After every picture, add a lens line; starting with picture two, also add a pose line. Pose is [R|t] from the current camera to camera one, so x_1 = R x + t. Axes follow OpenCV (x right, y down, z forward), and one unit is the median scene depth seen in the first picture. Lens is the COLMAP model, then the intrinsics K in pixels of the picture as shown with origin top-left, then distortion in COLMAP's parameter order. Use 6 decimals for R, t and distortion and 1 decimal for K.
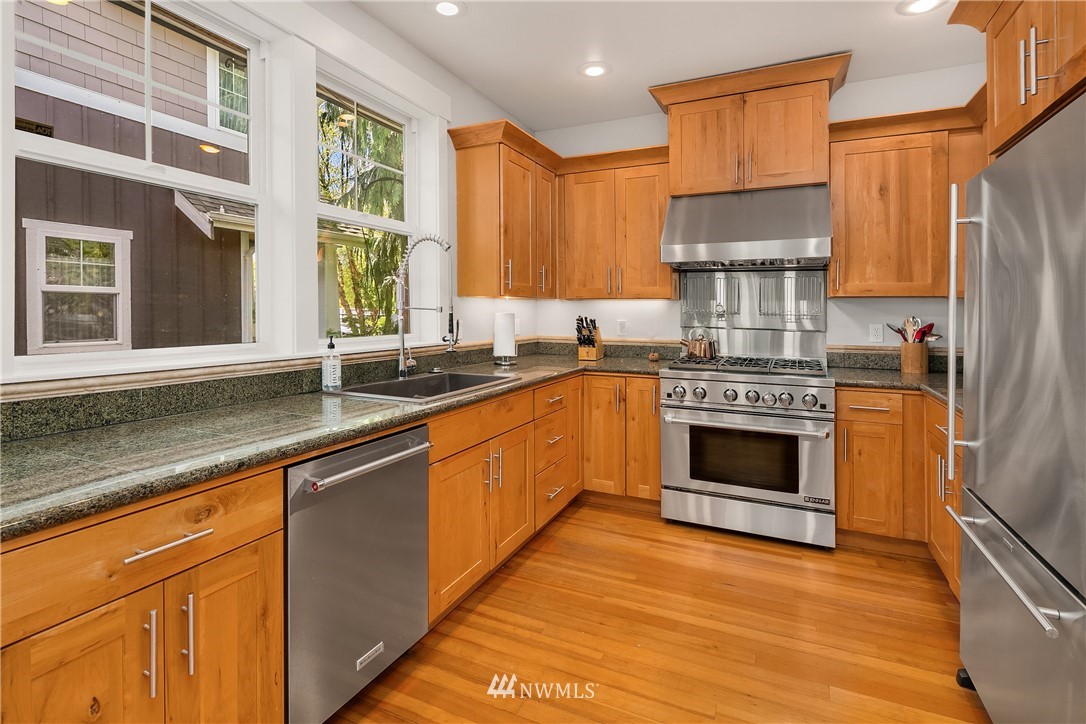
lens RADIAL K [[525.6, 0, 530.2], [0, 525.6, 276.1], [0, 0, 1]] dist [0.005376, -0.003261]
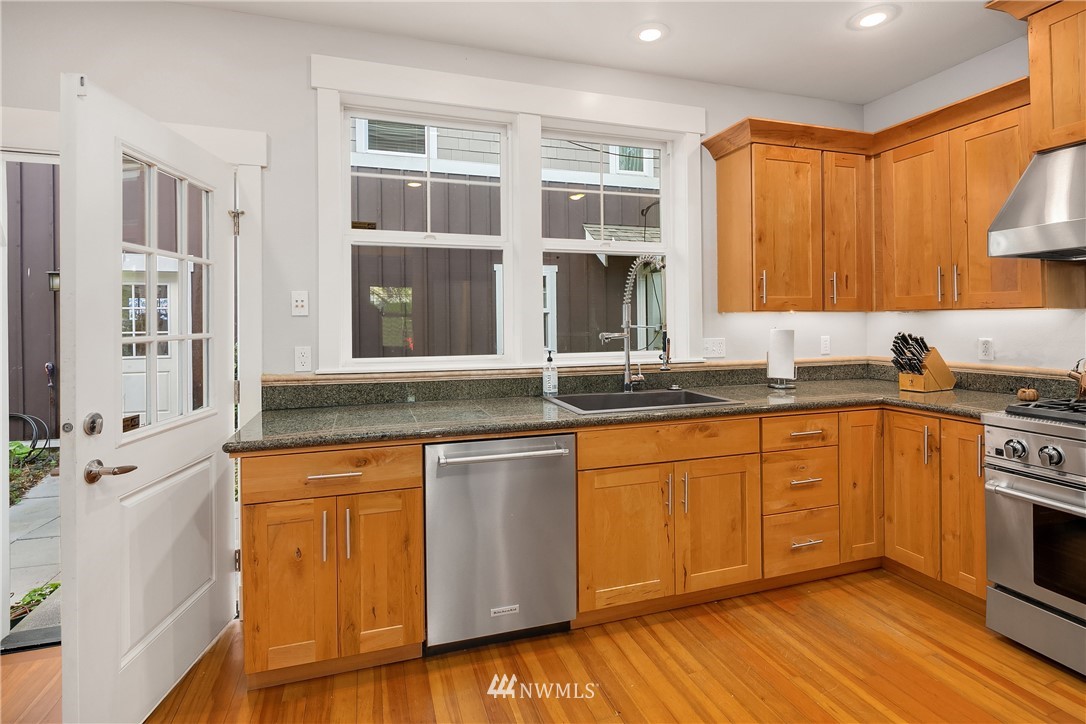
lens RADIAL K [[525.6, 0, 543.2], [0, 525.6, 284.6], [0, 0, 1]] dist [0.005376, -0.003261]
pose [[0.698518, -0.060366, -0.713041, 0.372687], [0.057802, 0.997939, -0.027861, -0.004951], [0.713254, -0.021754, 0.700568, 0.112701]]
